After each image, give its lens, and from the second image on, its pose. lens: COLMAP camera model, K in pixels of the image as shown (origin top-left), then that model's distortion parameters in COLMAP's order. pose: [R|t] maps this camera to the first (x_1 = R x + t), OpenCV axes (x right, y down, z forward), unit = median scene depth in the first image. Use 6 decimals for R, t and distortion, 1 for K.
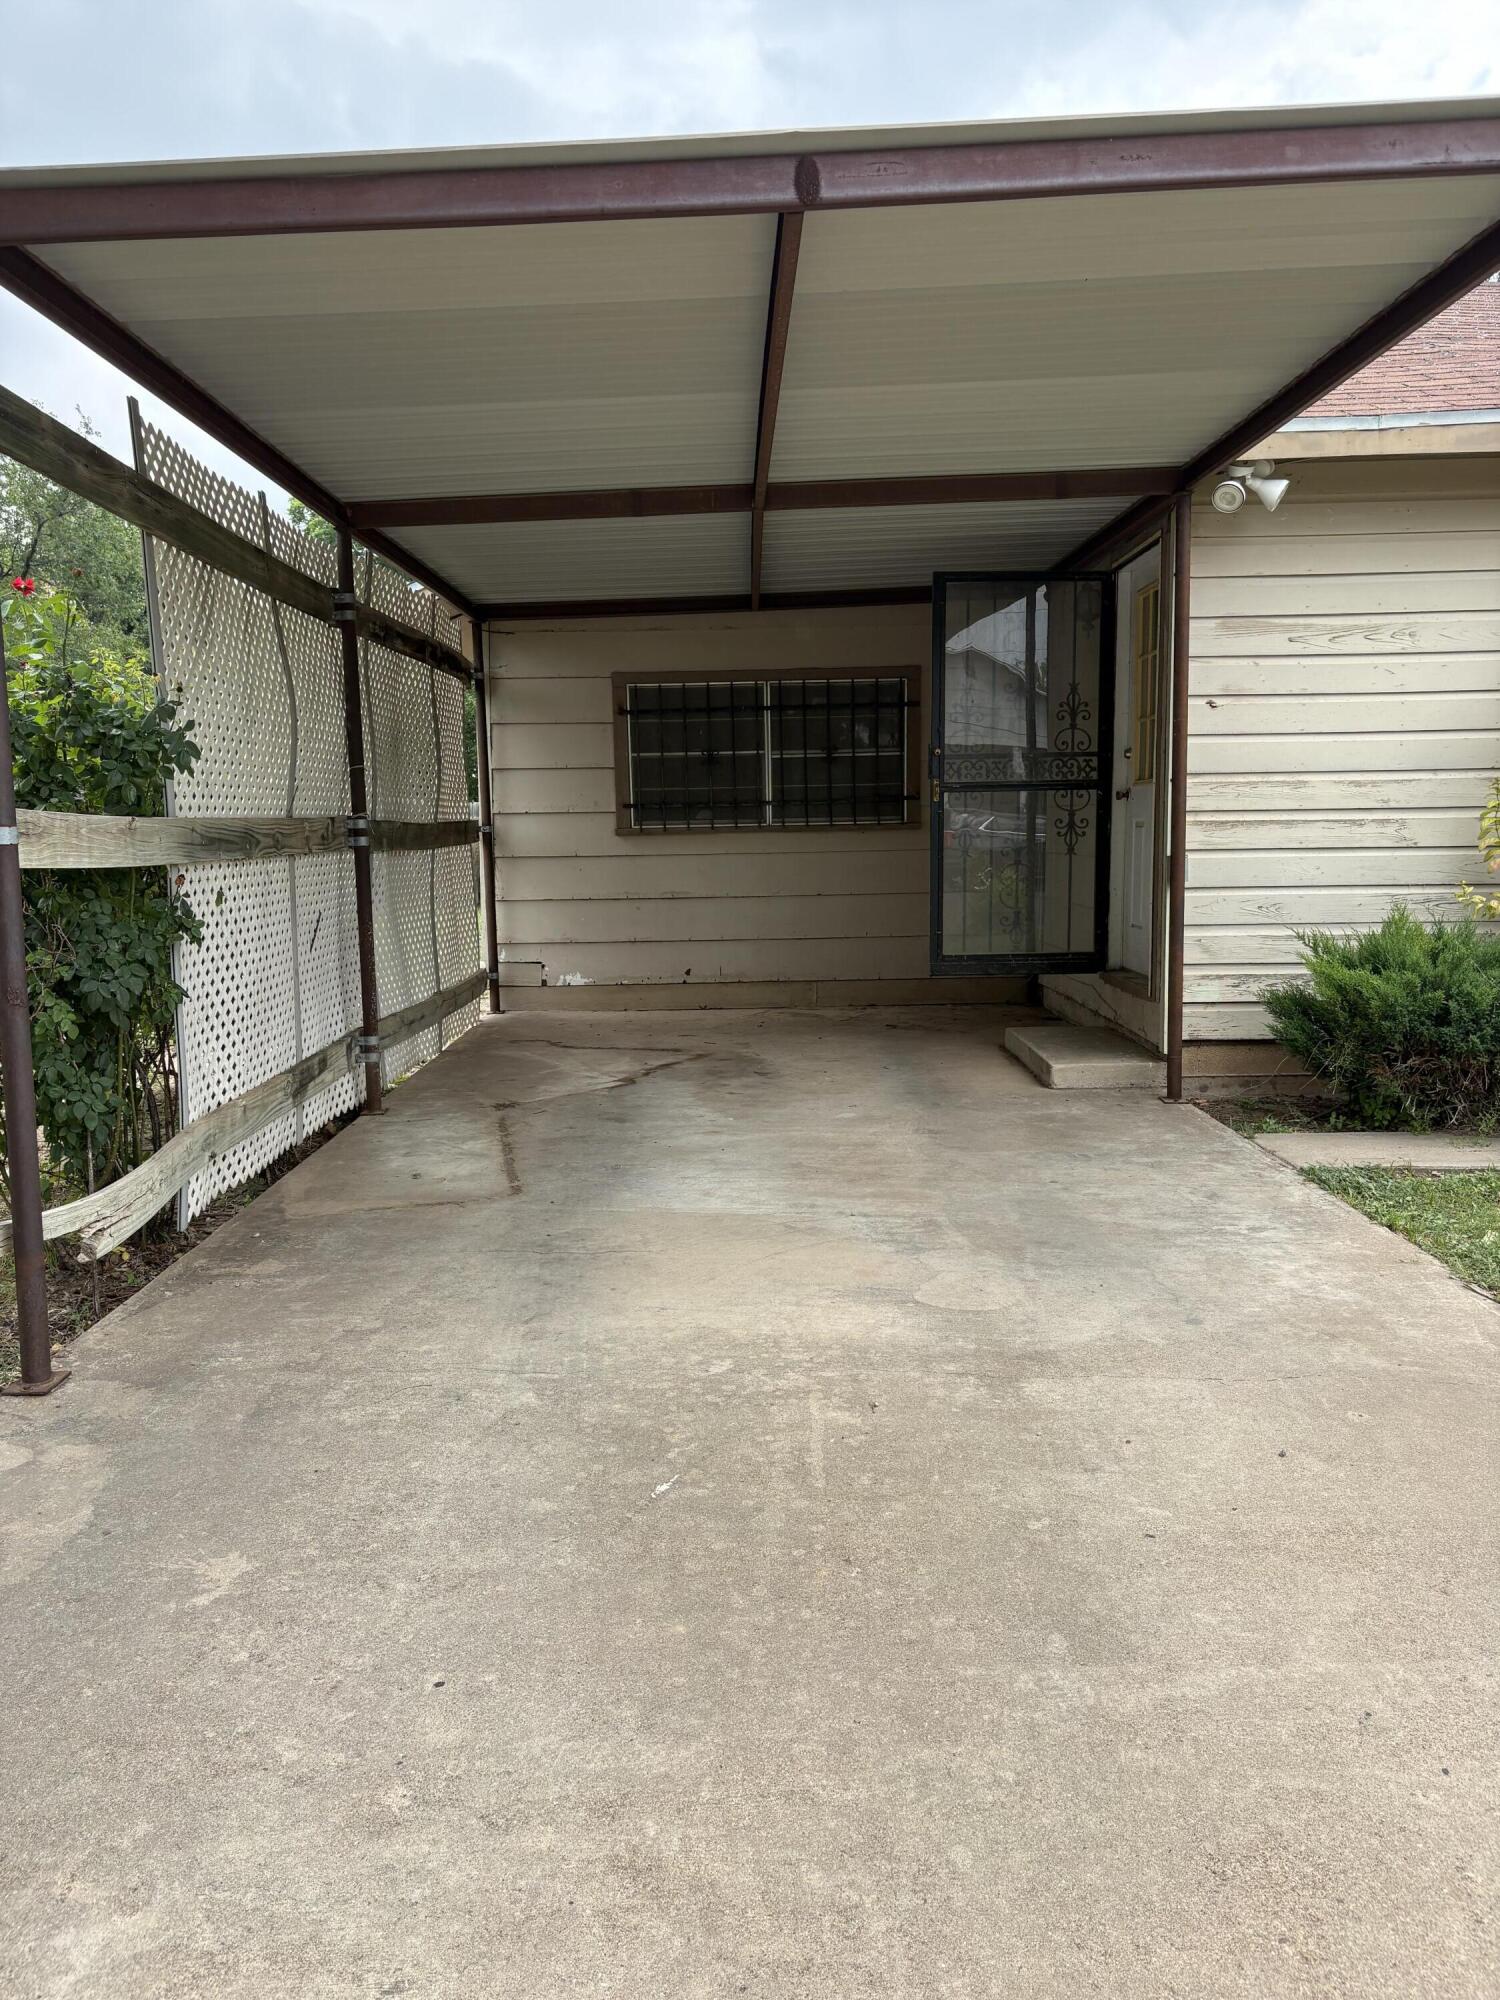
lens RADIAL K [[1478.9, 0, 750.0], [0, 1478.9, 1000.0], [0, 0, 1]] dist [0.003287, -0.003312]
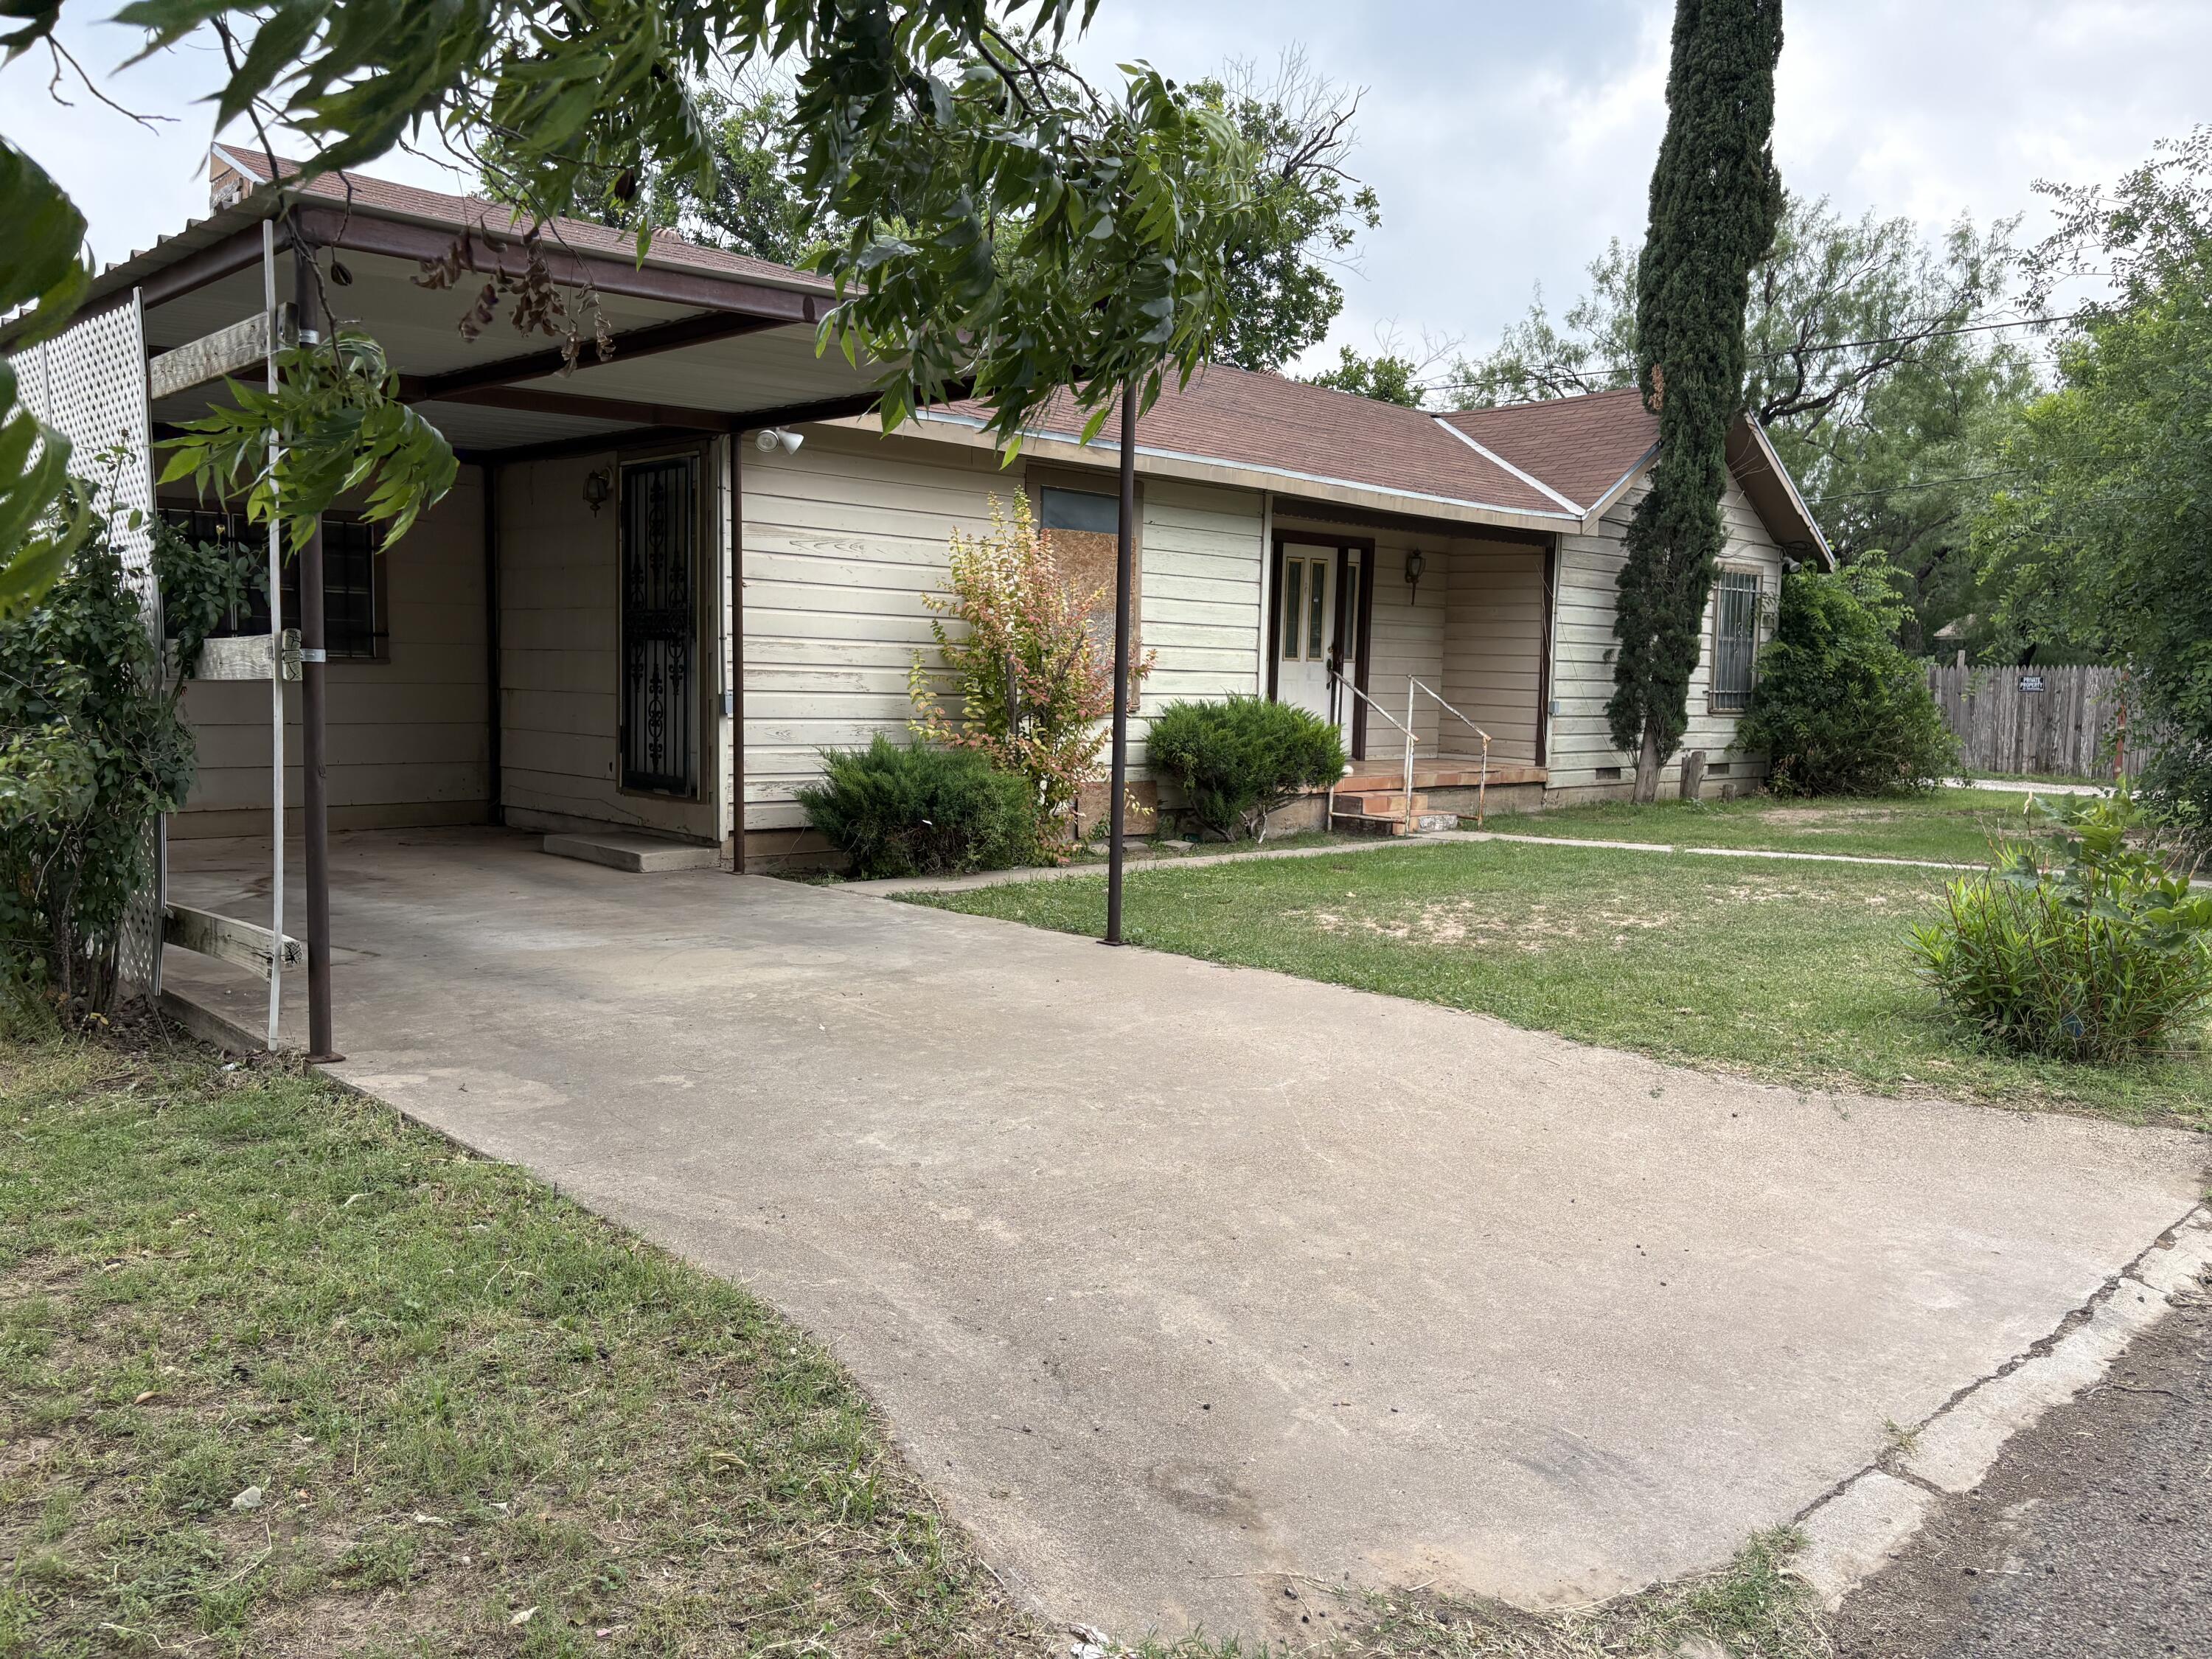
lens RADIAL K [[1635.7, 0, 1106.0], [0, 1635.7, 829.5], [0, 0, 1]] dist [0.003287, -0.003312]
pose [[0.698900, -0.030563, 0.714566, -0.567260], [0.047252, 0.998877, -0.003492, 0.050223], [-0.713657, 0.036205, 0.699560, -0.303562]]
